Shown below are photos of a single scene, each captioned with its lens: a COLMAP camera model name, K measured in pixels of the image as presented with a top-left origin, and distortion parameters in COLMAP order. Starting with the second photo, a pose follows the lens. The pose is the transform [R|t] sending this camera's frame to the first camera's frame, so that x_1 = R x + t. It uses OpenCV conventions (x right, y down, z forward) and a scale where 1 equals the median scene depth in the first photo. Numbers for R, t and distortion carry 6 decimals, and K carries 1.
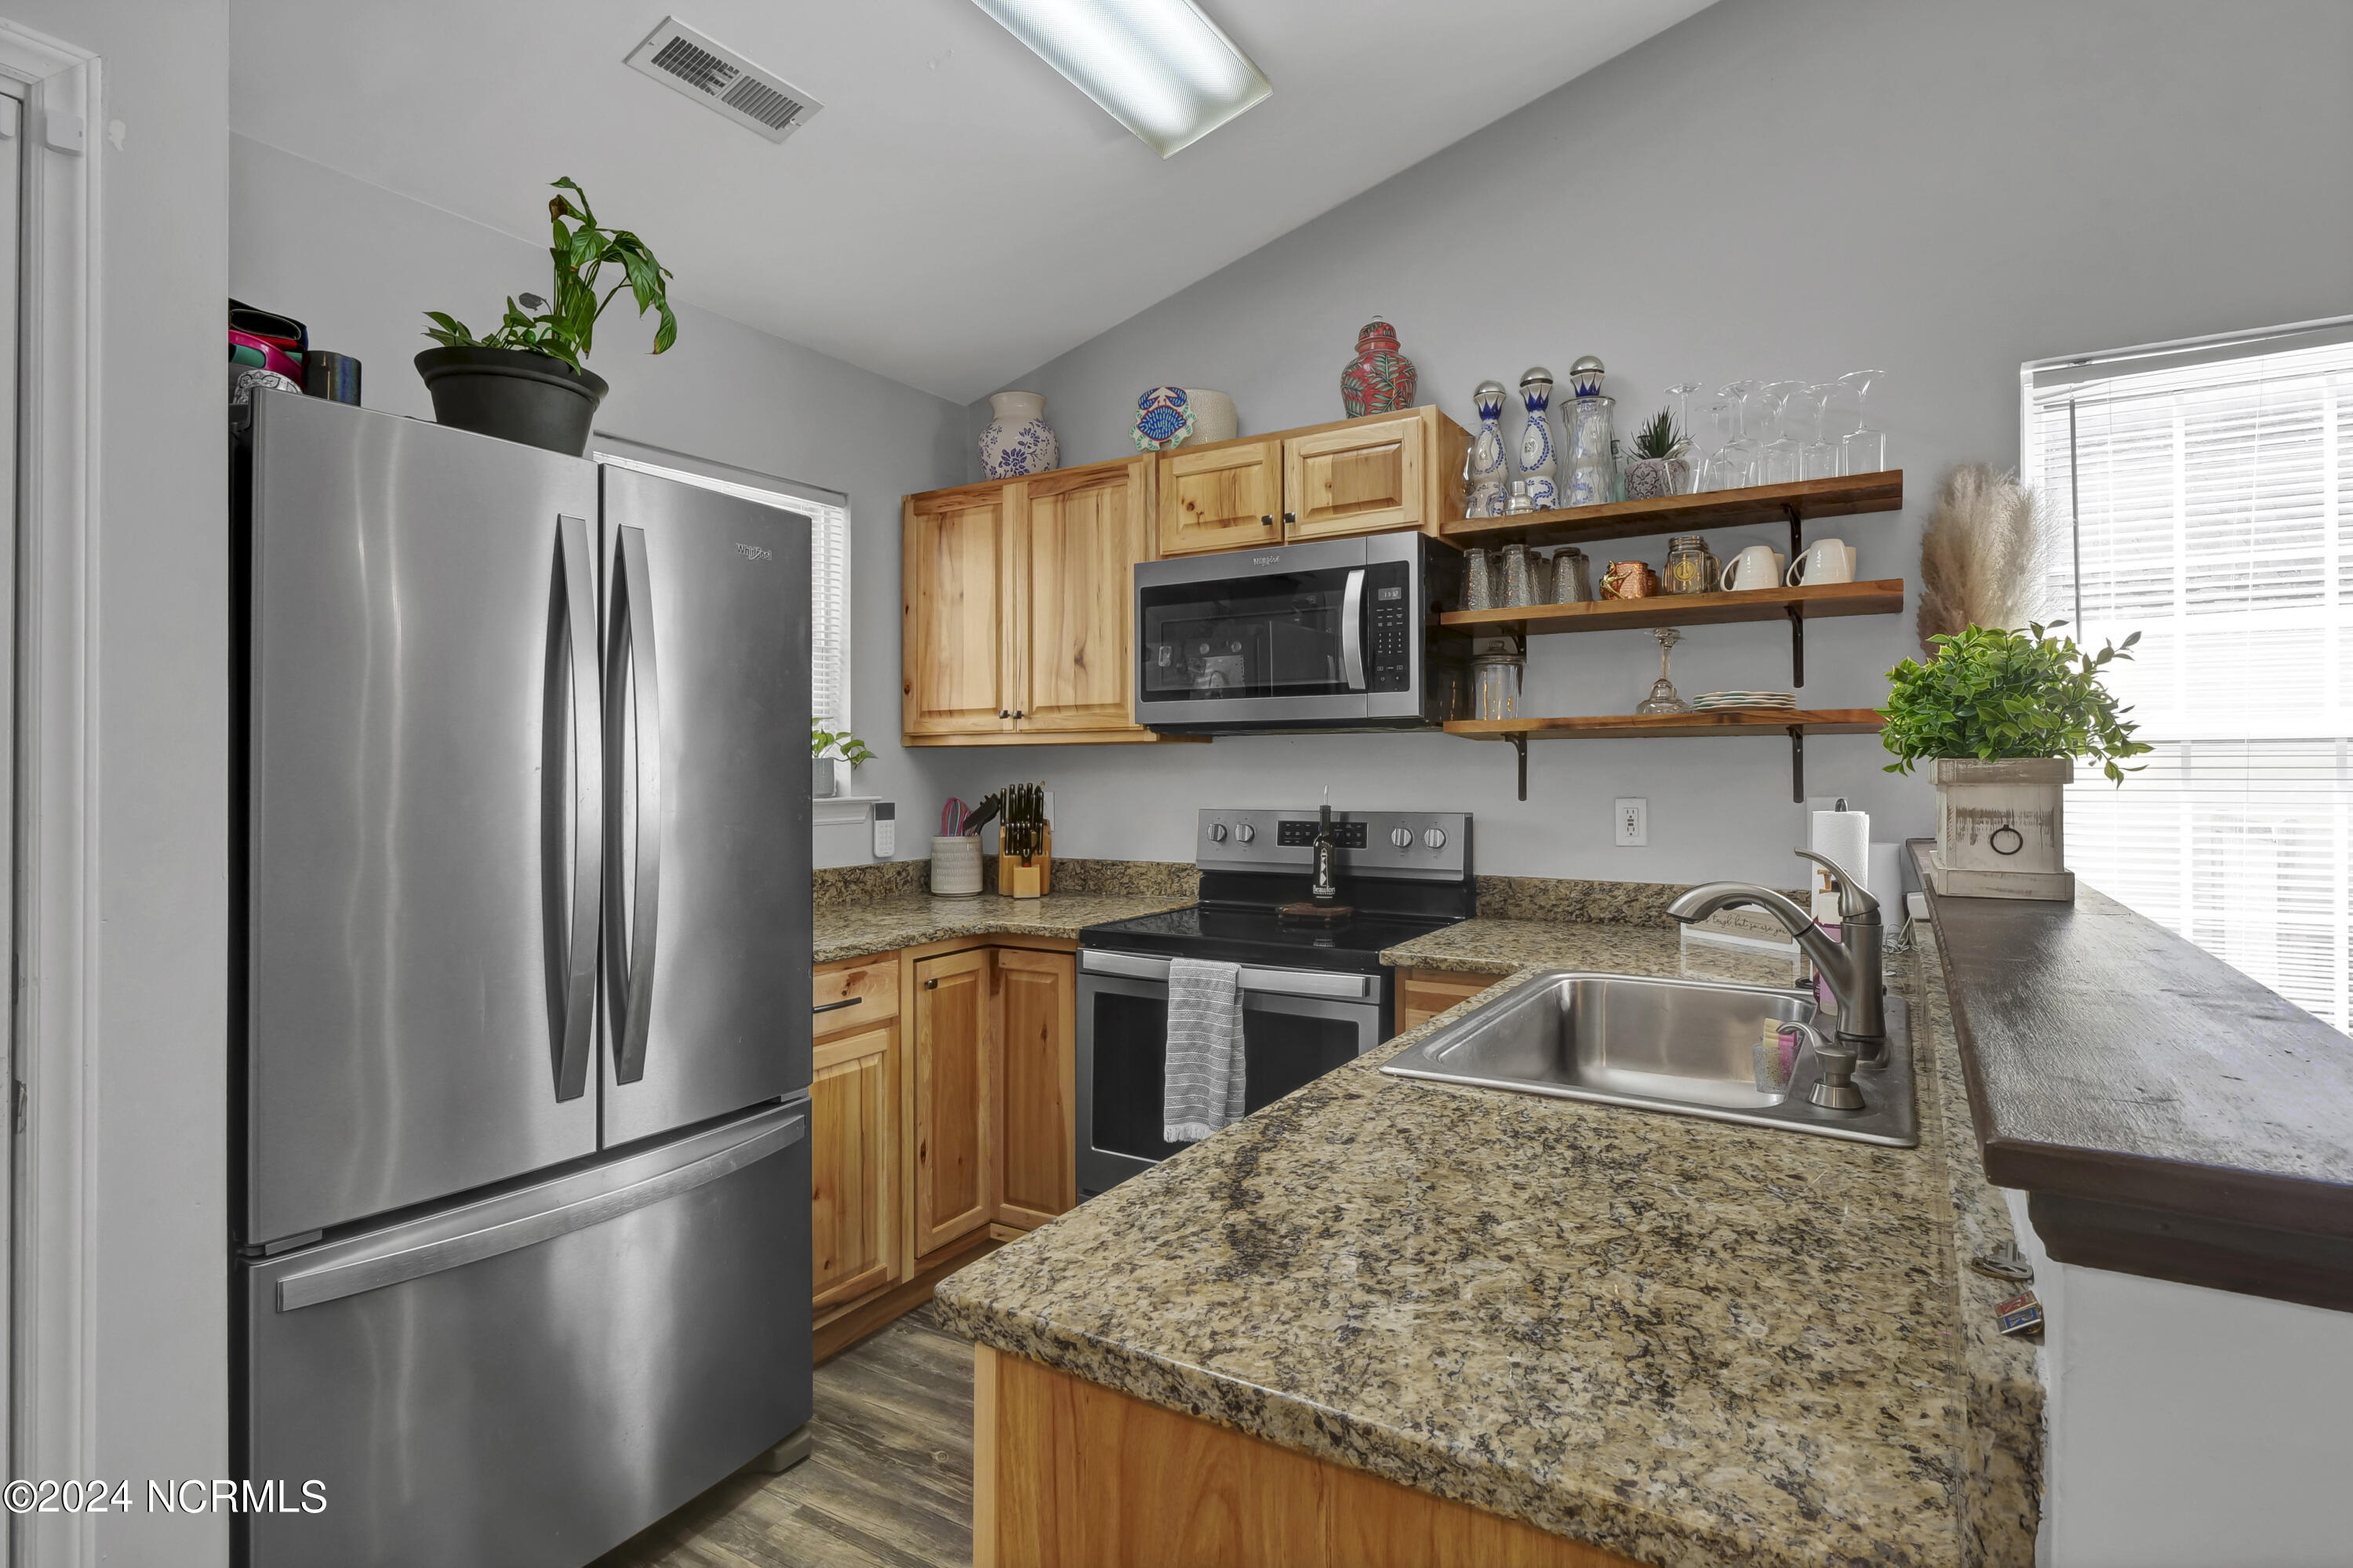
lens RADIAL K [[1186.7, 0, 1181.3], [0, 1186.7, 763.6], [0, 0, 1]] dist [-0.009475, -0.004646]
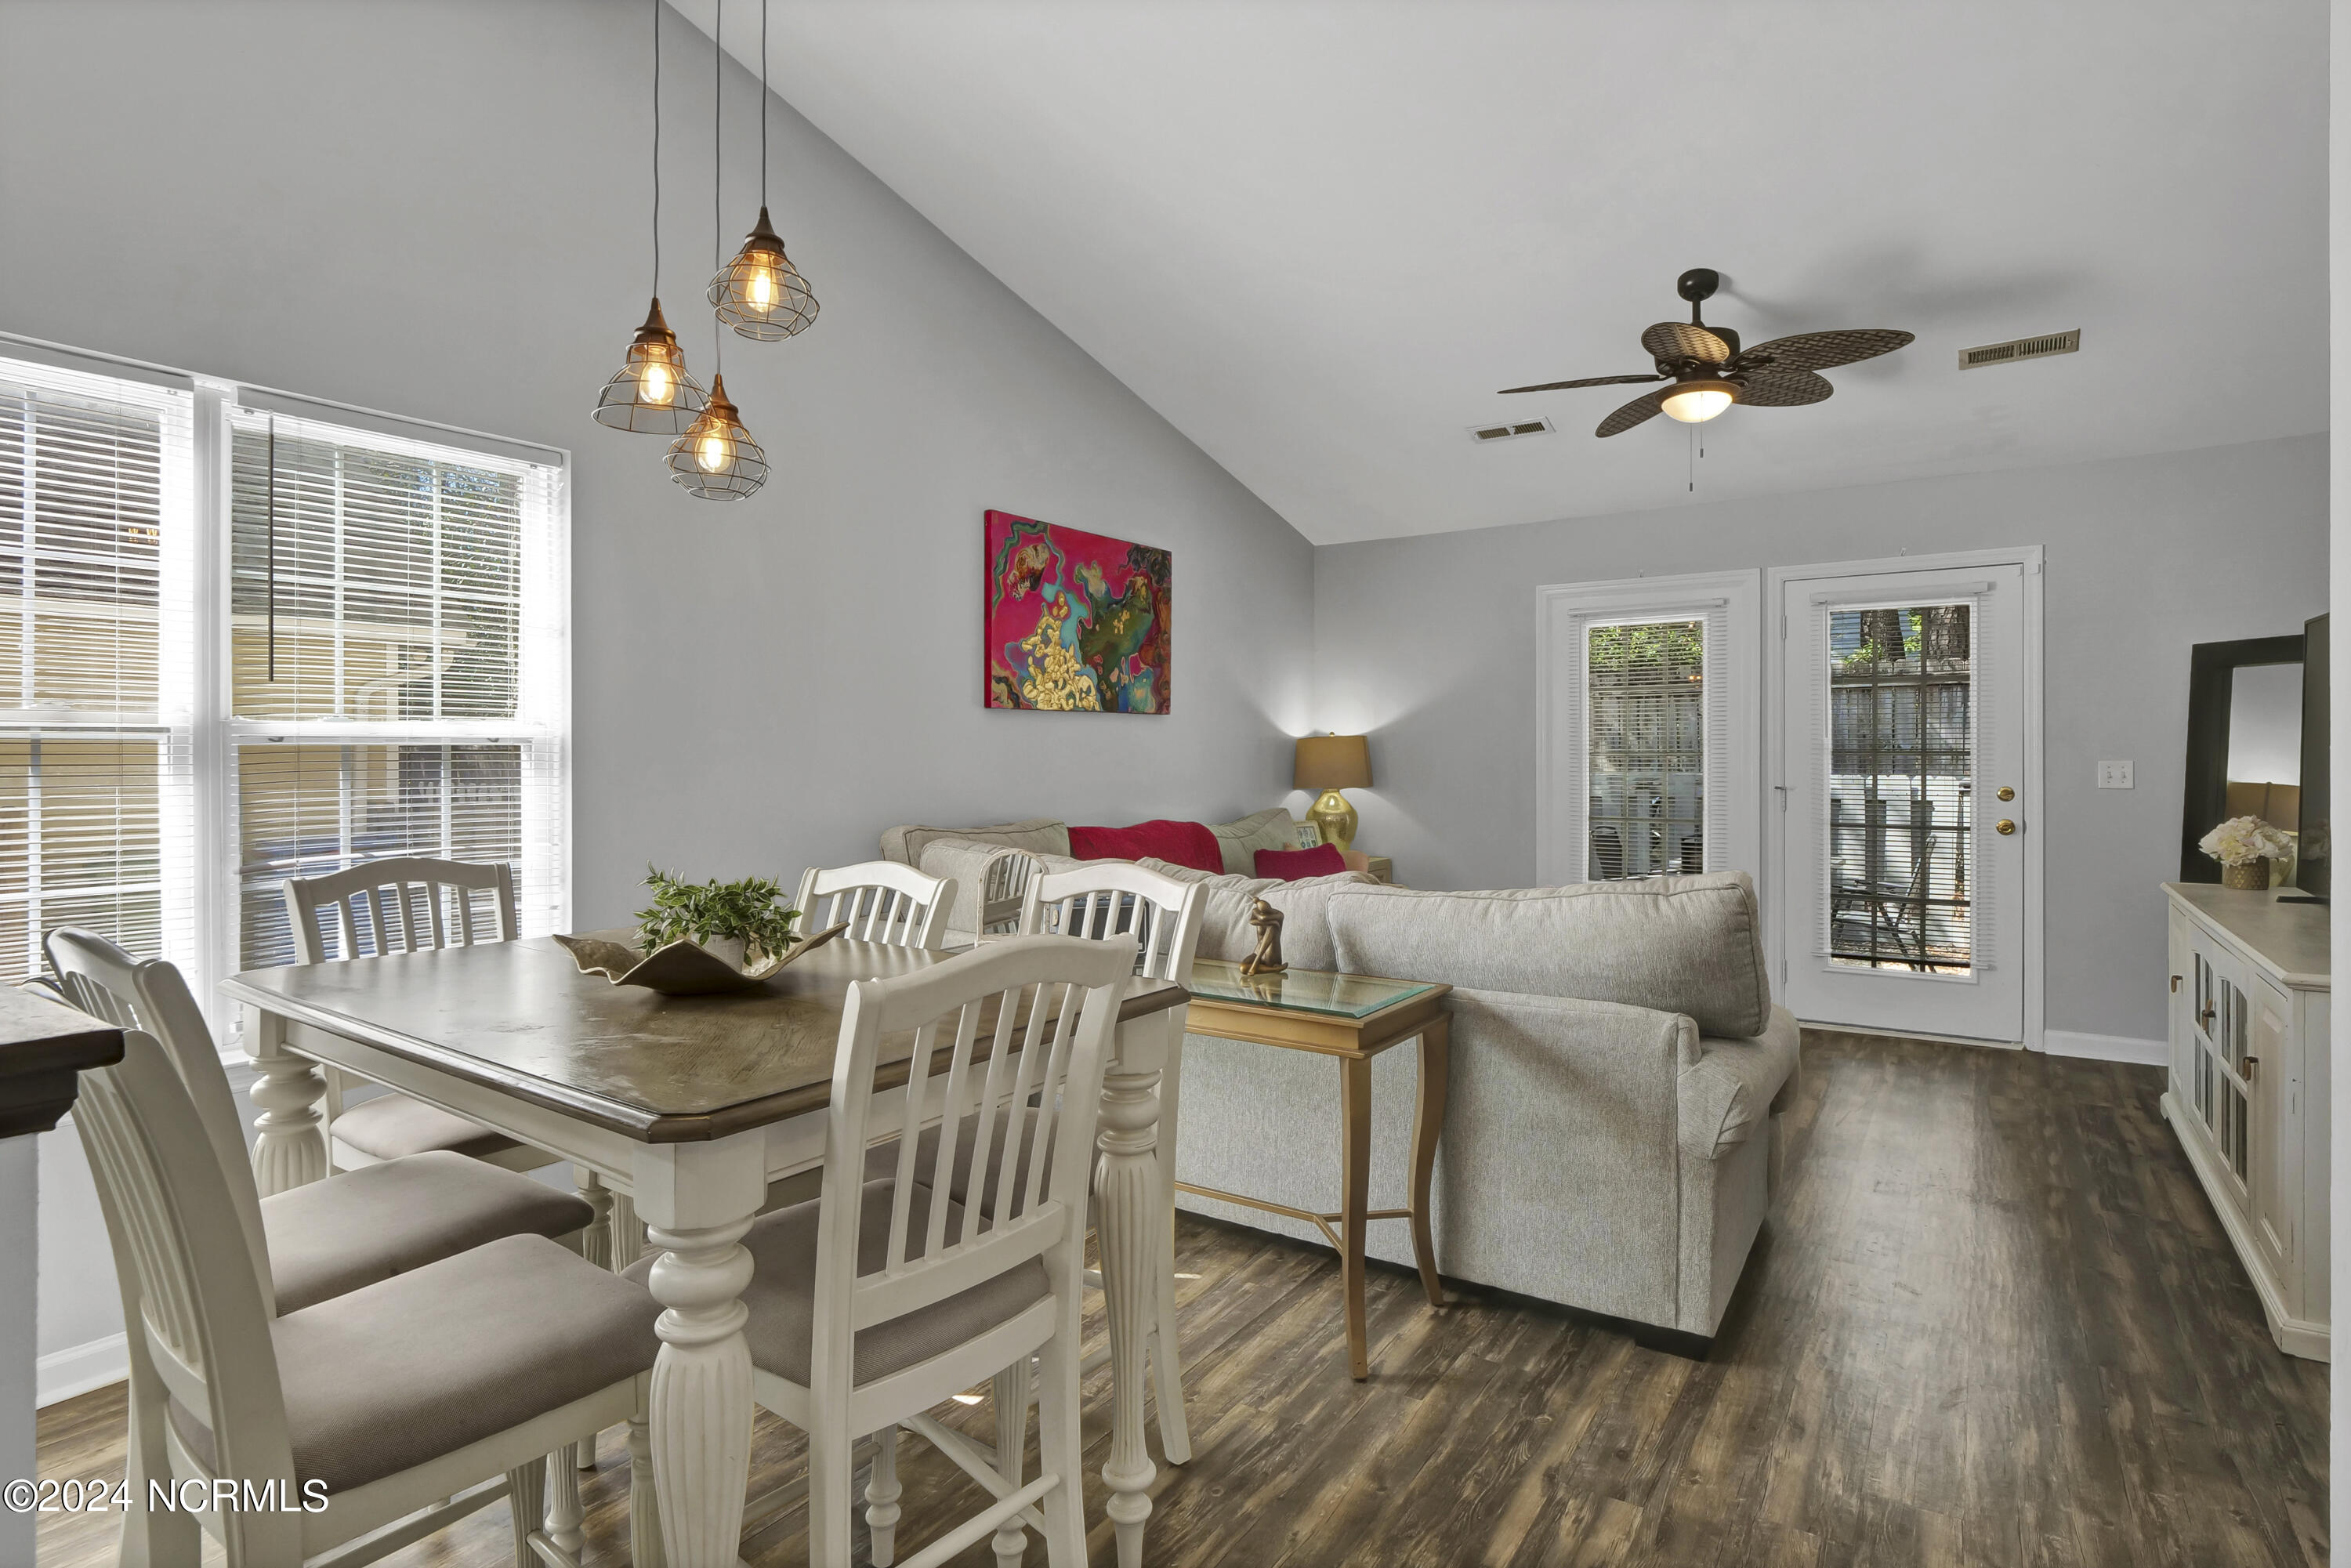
lens RADIAL K [[1197.4, 0, 1171.1], [0, 1197.4, 741.2], [0, 0, 1]] dist [-0.005440, -0.003153]
pose [[0.044449, 0.010556, 0.998956, -0.052029], [-0.002287, 0.999943, -0.010465, 0.000353], [-0.999009, -0.001819, 0.044470, -0.081761]]
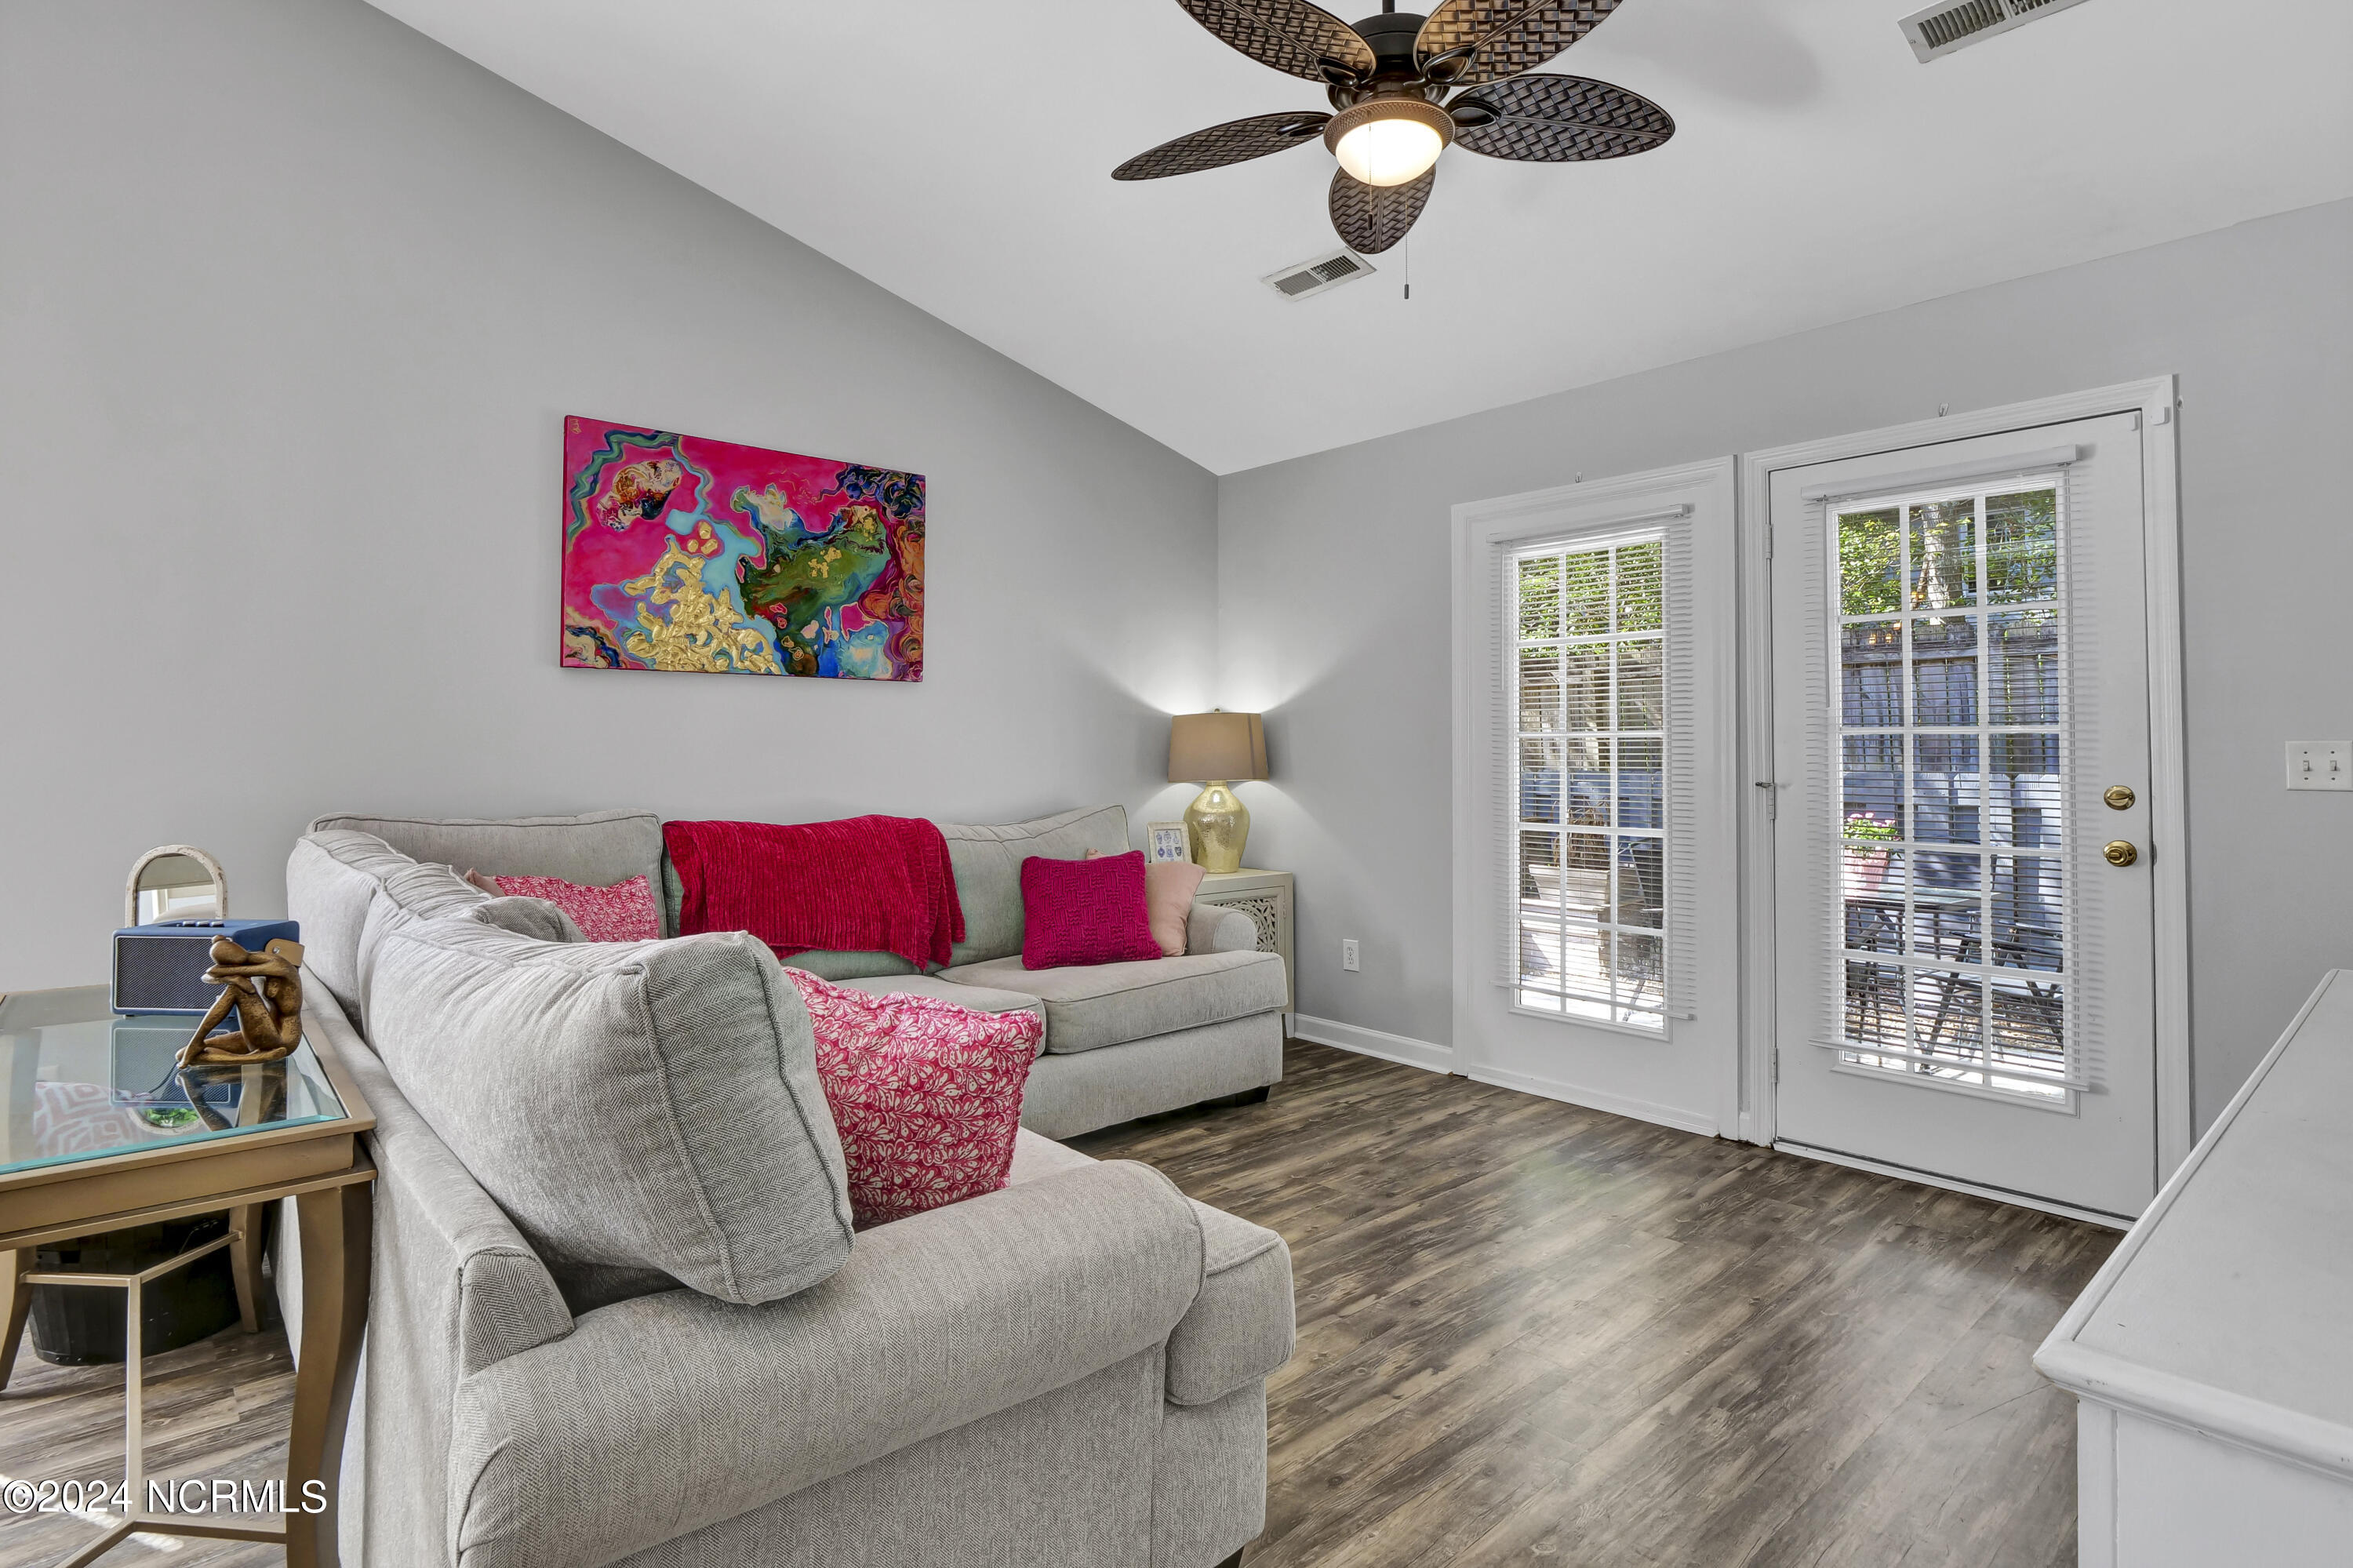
lens RADIAL K [[1186.7, 0, 1173.2], [0, 1186.7, 705.4], [0, 0, 1]] dist [-0.009475, -0.004646]
pose [[0.284081, 0.039258, 0.957996, 0.593643], [-0.007692, 0.999223, -0.038667, 0.025062], [-0.958769, 0.003615, 0.284162, -0.796569]]
